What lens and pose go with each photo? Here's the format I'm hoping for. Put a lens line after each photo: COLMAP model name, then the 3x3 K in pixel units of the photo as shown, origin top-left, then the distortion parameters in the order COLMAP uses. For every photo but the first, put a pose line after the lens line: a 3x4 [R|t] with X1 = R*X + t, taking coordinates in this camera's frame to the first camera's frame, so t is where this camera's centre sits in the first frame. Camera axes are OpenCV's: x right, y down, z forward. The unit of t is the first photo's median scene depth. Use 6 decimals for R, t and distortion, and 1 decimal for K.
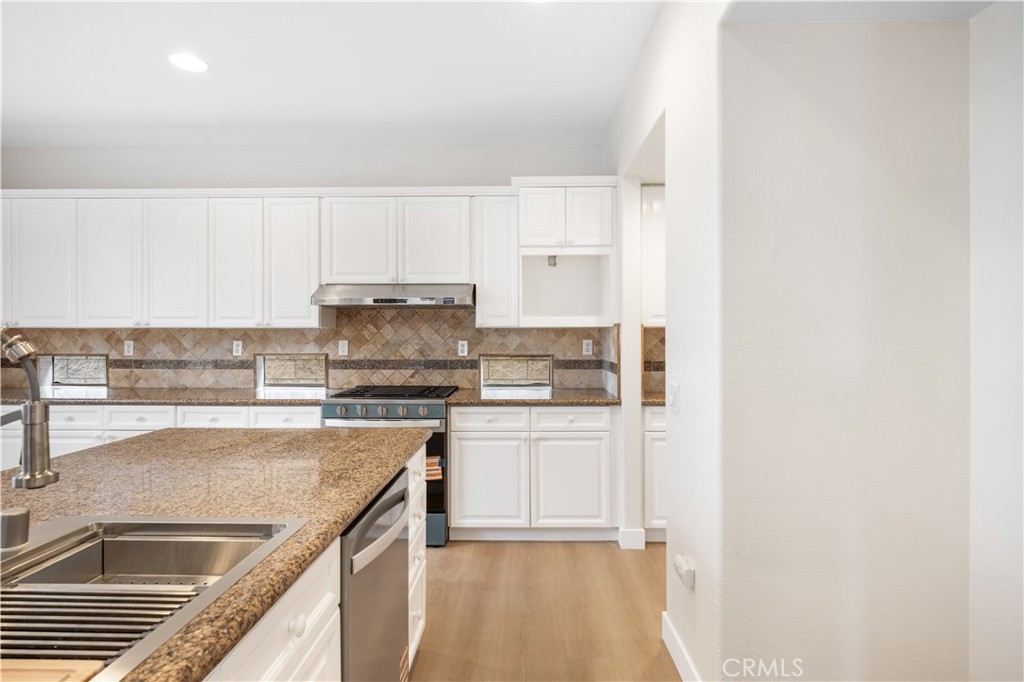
lens RADIAL K [[512.2, 0, 512.6], [0, 512.2, 333.9], [0, 0, 1]] dist [0.001288, -0.000039]
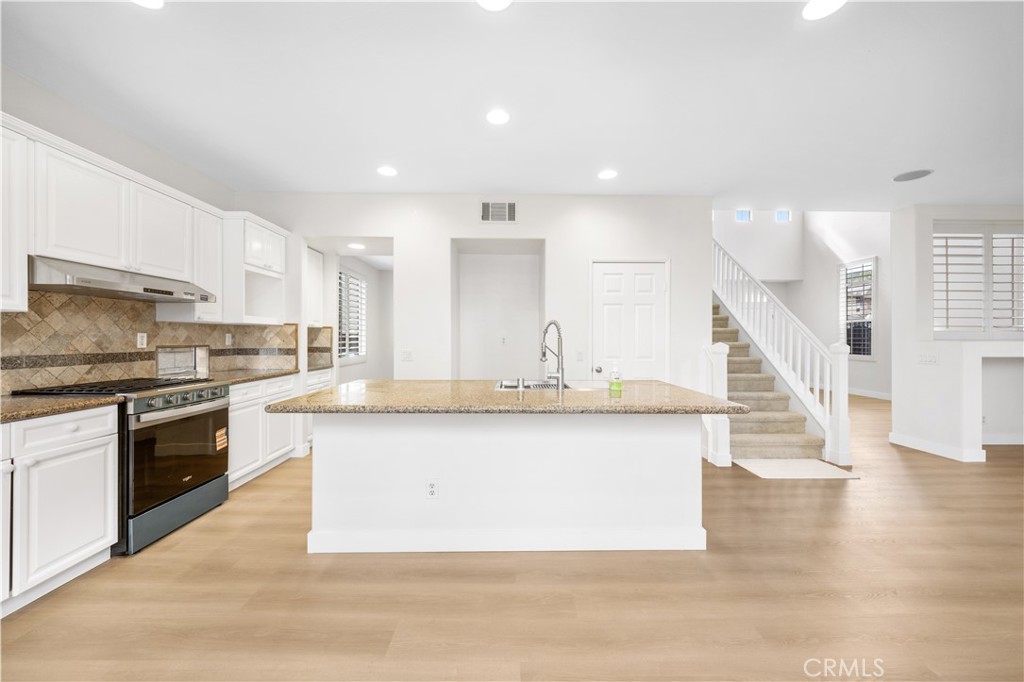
lens RADIAL K [[390.4, 0, 514.2], [0, 390.4, 337.5], [0, 0, 1]] dist [-0.003834, -0.000202]
pose [[-0.044035, 0.004101, 0.999022, -0.899917], [-0.005846, 0.999973, -0.004362, 0.021266], [-0.999013, -0.006033, -0.044010, 0.295575]]
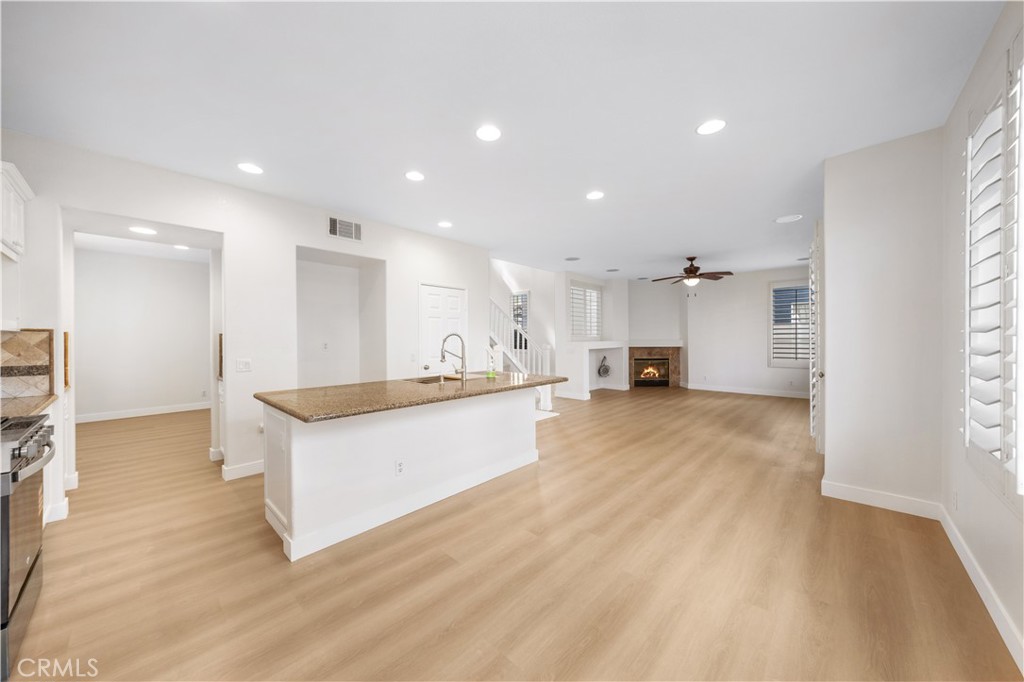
lens RADIAL K [[349.5, 0, 518.9], [0, 349.5, 342.4], [0, 0, 1]] dist [-0.000630, 0.000063]
pose [[-0.752808, -0.003753, 0.658229, -0.914571], [0.003090, 0.999953, 0.009234, 0.003889], [-0.658233, 0.008985, -0.752761, 0.744745]]
